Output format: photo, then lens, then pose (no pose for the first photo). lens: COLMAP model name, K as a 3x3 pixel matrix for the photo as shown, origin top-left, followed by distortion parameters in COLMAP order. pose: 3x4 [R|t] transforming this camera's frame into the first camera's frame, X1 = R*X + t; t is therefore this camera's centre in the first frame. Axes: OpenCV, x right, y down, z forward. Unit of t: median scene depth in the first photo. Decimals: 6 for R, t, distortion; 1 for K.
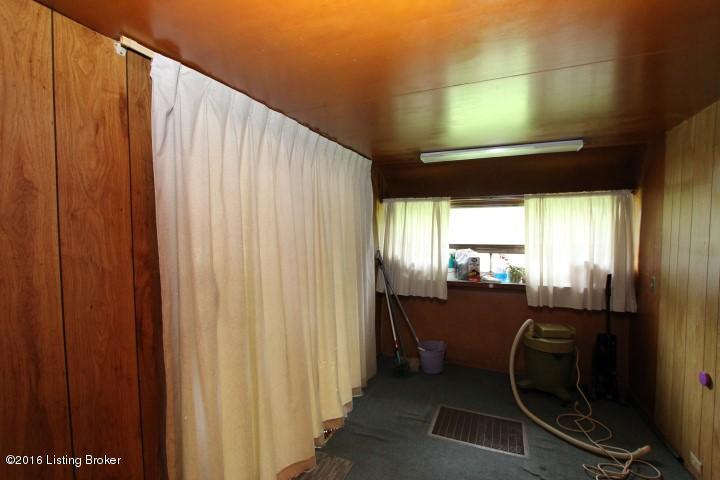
lens RADIAL K [[334.3, 0, 371.0], [0, 334.3, 245.0], [0, 0, 1]] dist [-0.001010, -0.000001]
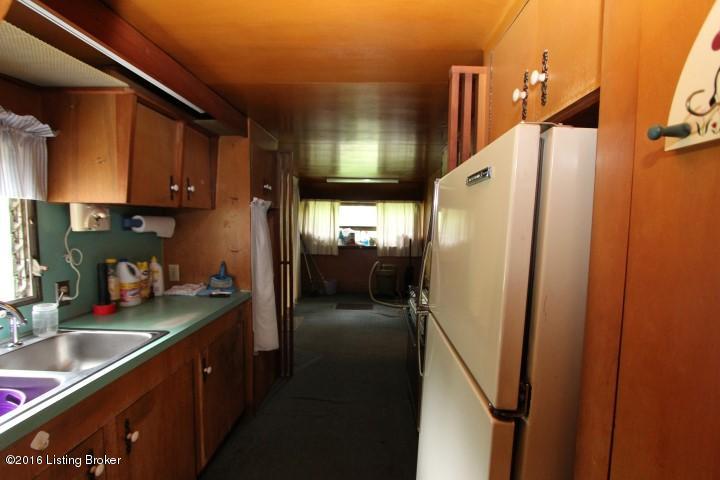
lens RADIAL K [[334.3, 0, 371.0], [0, 334.3, 245.0], [0, 0, 1]] dist [-0.001010, -0.000001]
pose [[0.929514, -0.009839, 0.368654, -0.304312], [-0.004074, 0.999309, 0.036943, 0.037742], [-0.368763, -0.035841, 0.928832, -0.837266]]
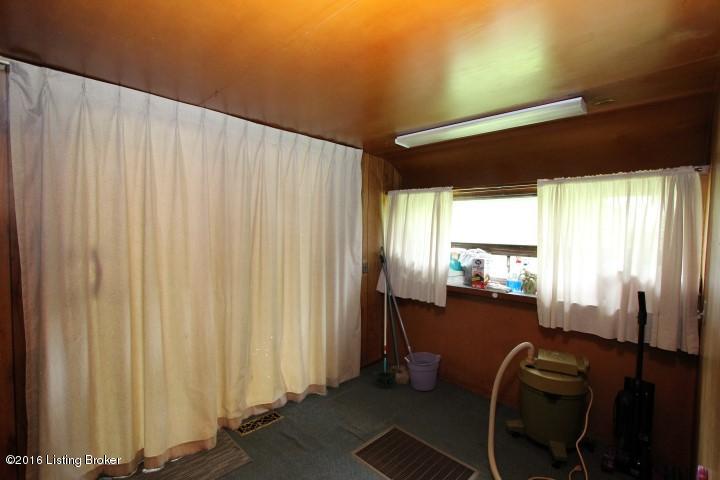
lens RADIAL K [[339.3, 0, 370.5], [0, 339.3, 240.7], [0, 0, 1]] dist [-0.000929, -0.000184]
pose [[0.927462, 0.031860, -0.372557, 0.391809], [-0.037725, 0.999252, -0.008461, 0.009461], [0.372009, 0.021902, 0.927971, 0.131219]]
